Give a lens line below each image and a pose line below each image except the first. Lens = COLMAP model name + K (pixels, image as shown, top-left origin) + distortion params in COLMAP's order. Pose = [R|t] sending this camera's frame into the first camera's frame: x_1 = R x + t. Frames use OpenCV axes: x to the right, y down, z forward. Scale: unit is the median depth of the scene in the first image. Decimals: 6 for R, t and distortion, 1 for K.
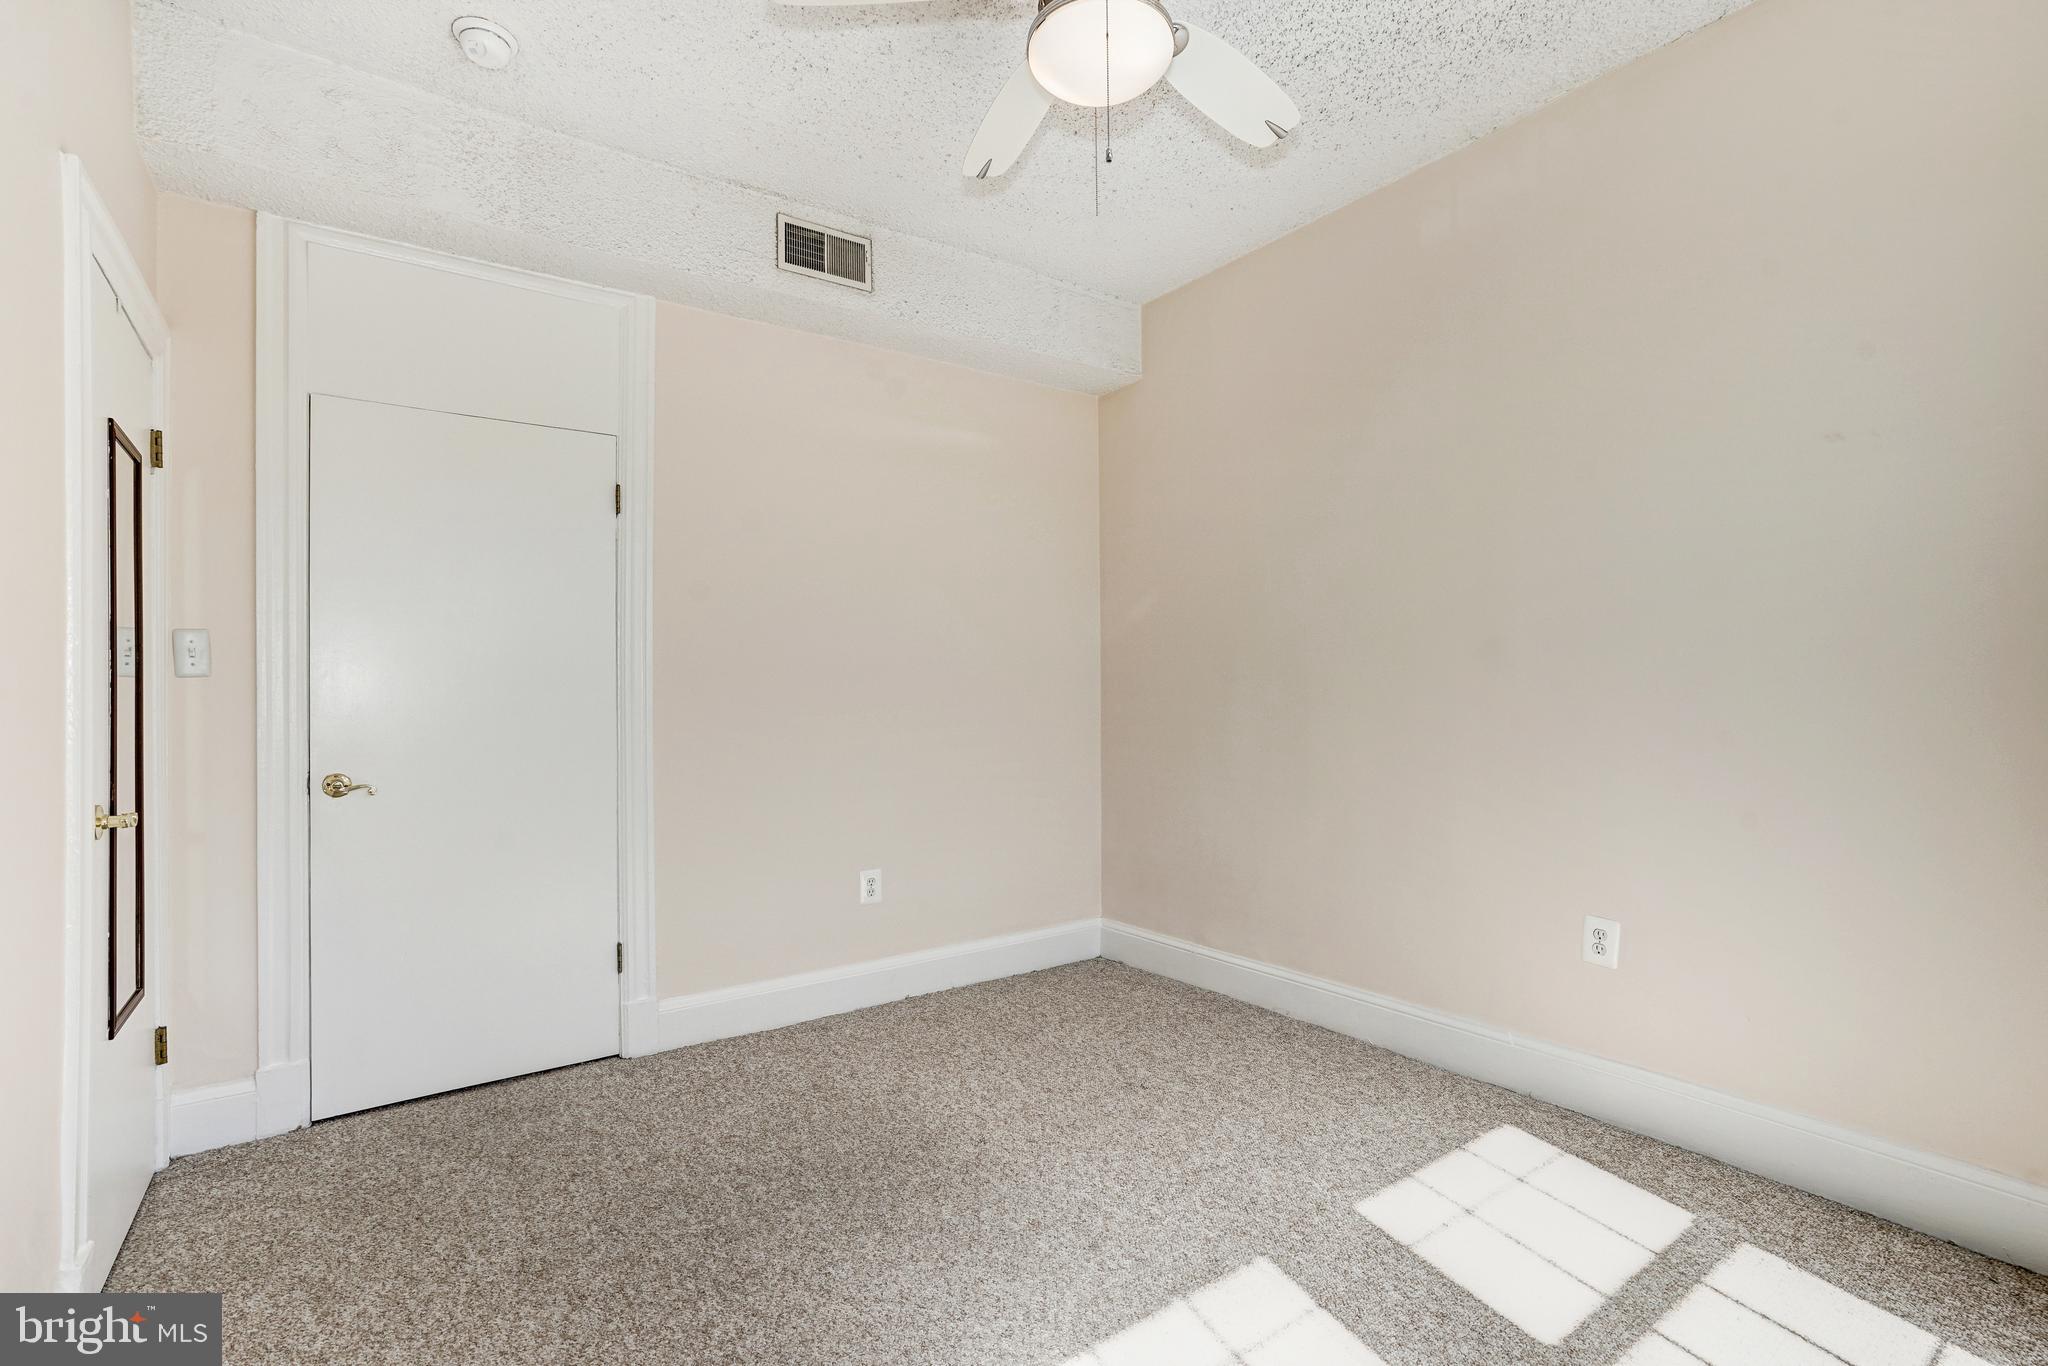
lens RADIAL K [[942.2, 0, 1021.2], [0, 942.2, 681.7], [0, 0, 1]] dist [-0.026494, 0.010430]
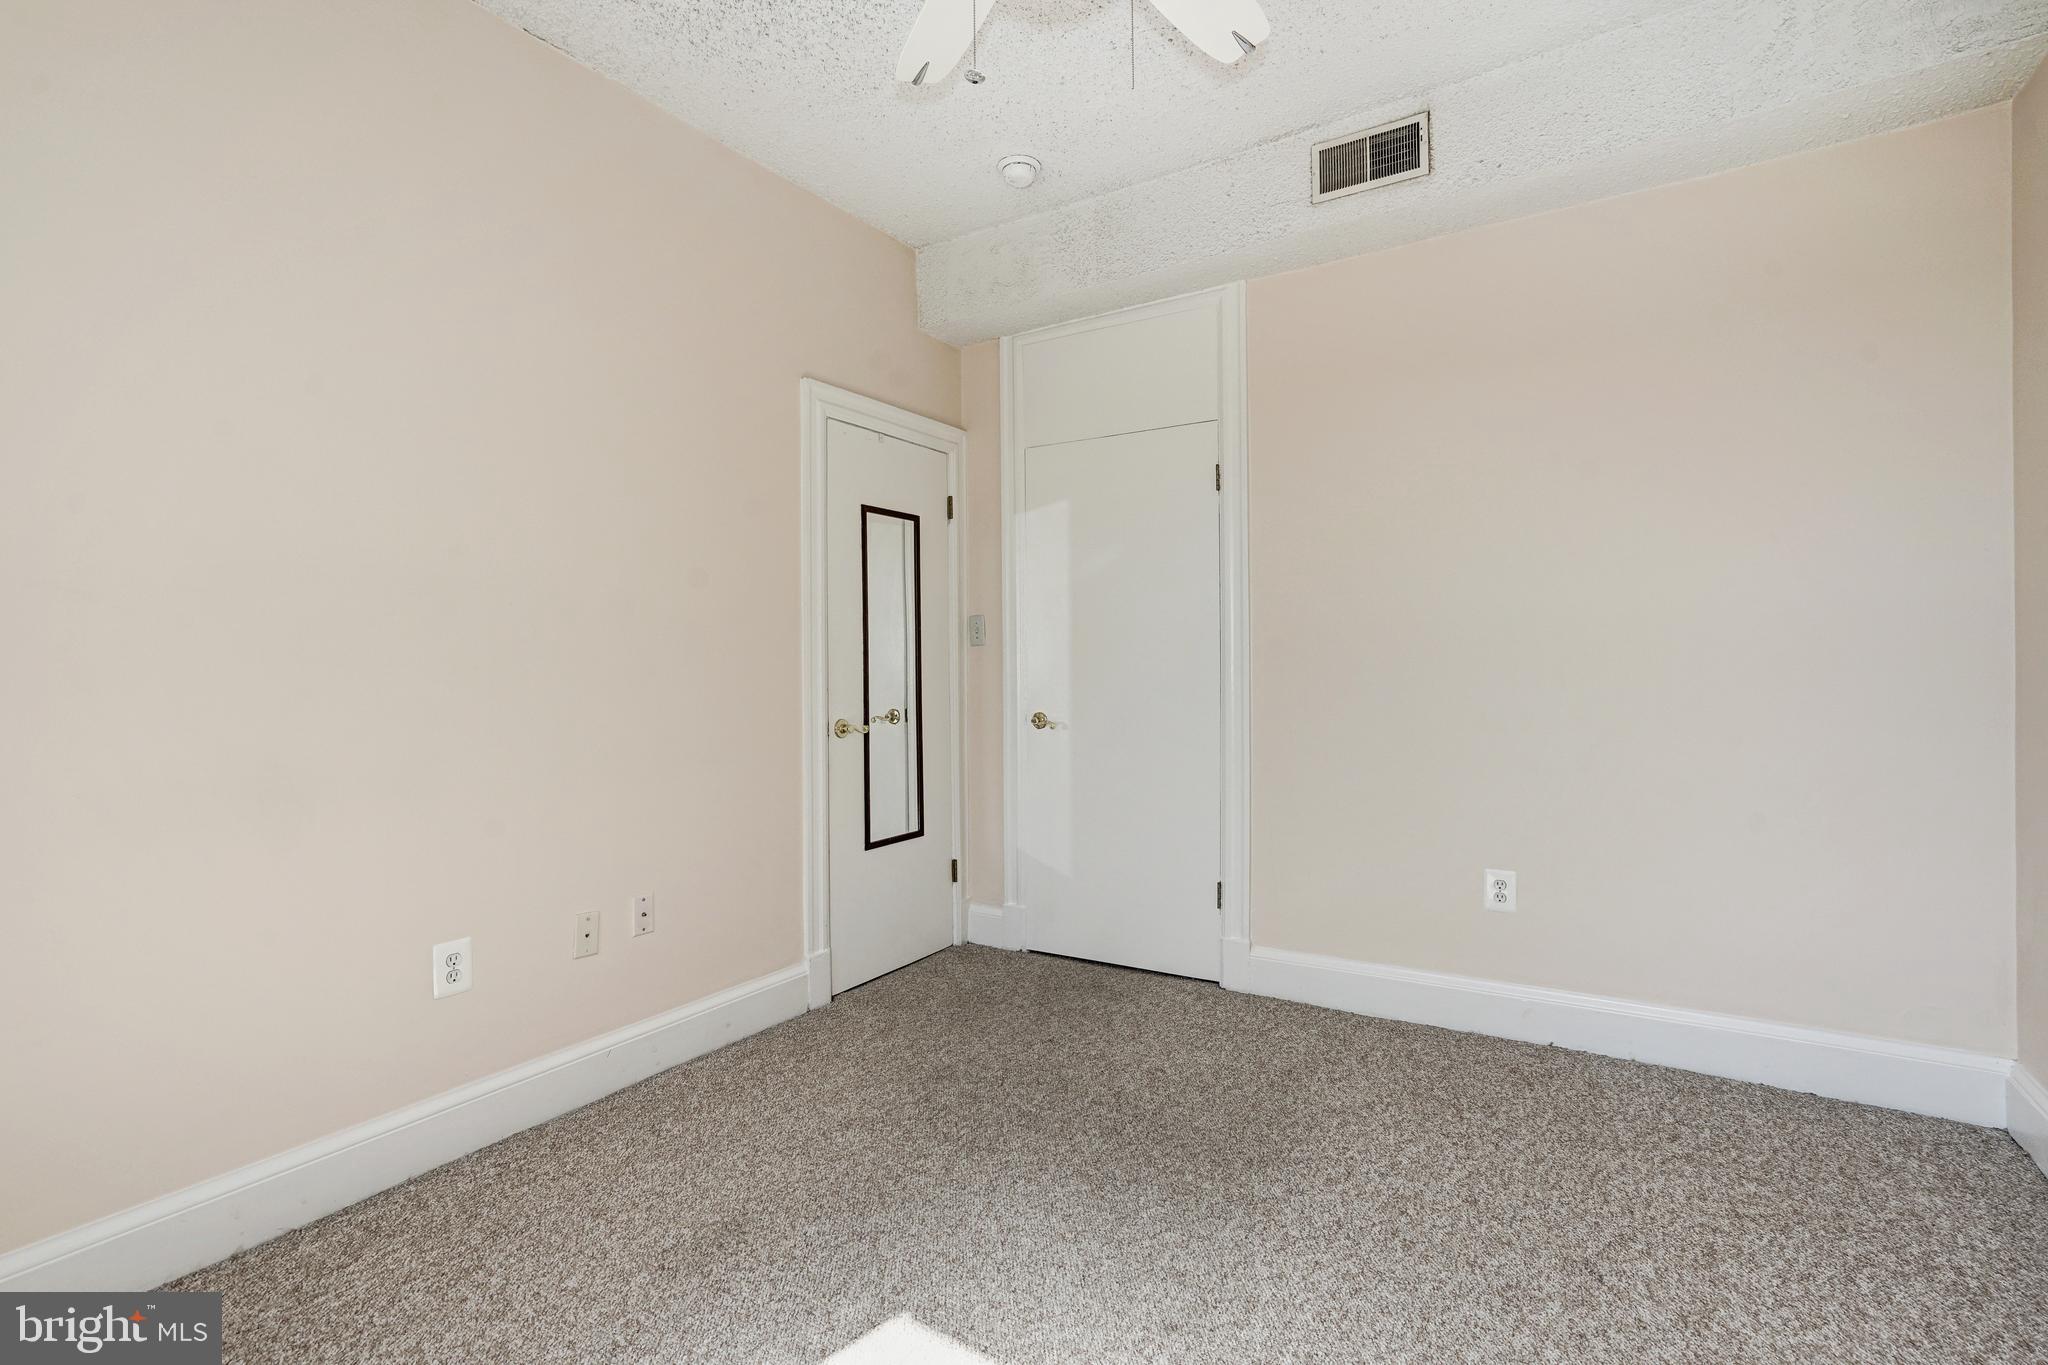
lens RADIAL K [[942.2, 0, 1000.9], [0, 942.2, 641.8], [0, 0, 1]] dist [-0.026494, 0.010430]
pose [[0.371711, -0.013778, -0.928246, 0.493861], [0.020115, 0.999775, -0.006785, 0.000538], [0.928131, -0.016150, 0.371904, 0.349239]]
